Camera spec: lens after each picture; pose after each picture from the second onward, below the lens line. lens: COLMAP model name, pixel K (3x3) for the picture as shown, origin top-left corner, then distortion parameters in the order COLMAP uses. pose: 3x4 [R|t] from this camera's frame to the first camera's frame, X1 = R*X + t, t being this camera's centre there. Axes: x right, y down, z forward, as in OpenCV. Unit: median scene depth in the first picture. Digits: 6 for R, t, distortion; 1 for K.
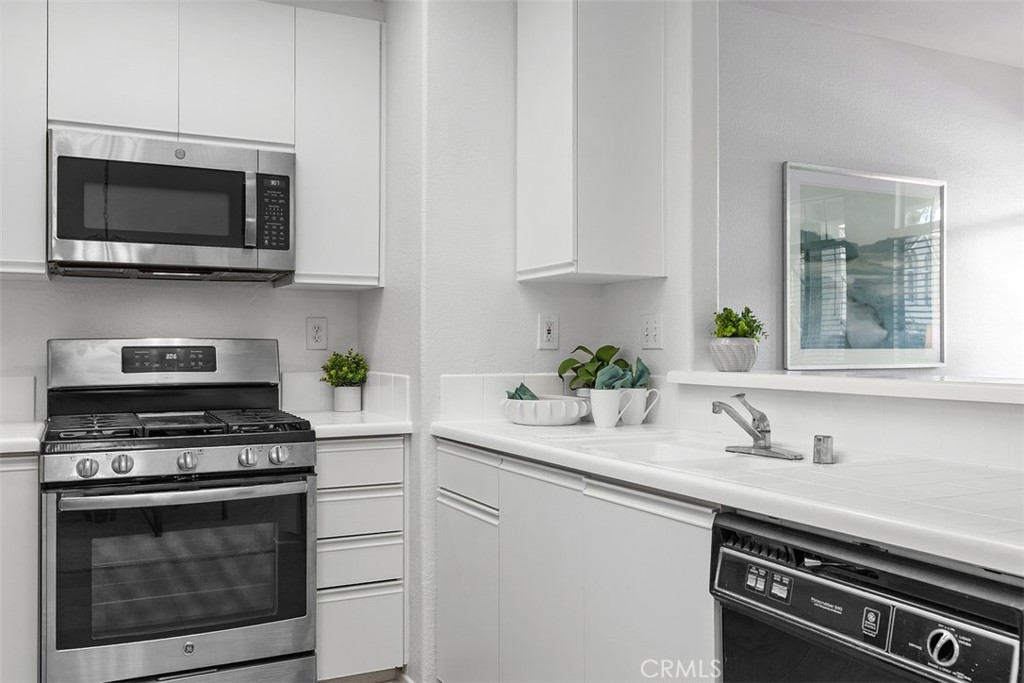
lens RADIAL K [[867.8, 0, 486.4], [0, 867.8, 341.2], [0, 0, 1]] dist [0.000510, -0.002545]
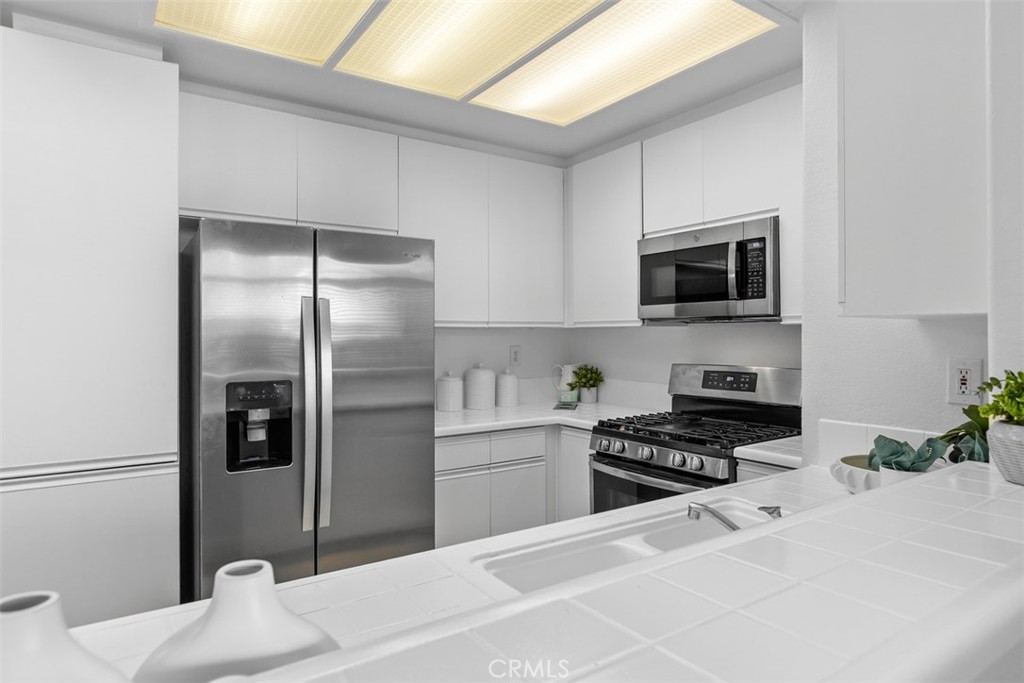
lens RADIAL K [[610.6, 0, 515.3], [0, 610.6, 319.7], [0, 0, 1]] dist [0.004439, -0.000289]
pose [[0.136080, -0.024346, -0.990399, 0.562672], [0.007501, 0.999695, -0.023544, -0.056860], [0.990669, -0.004225, 0.136221, 0.533058]]
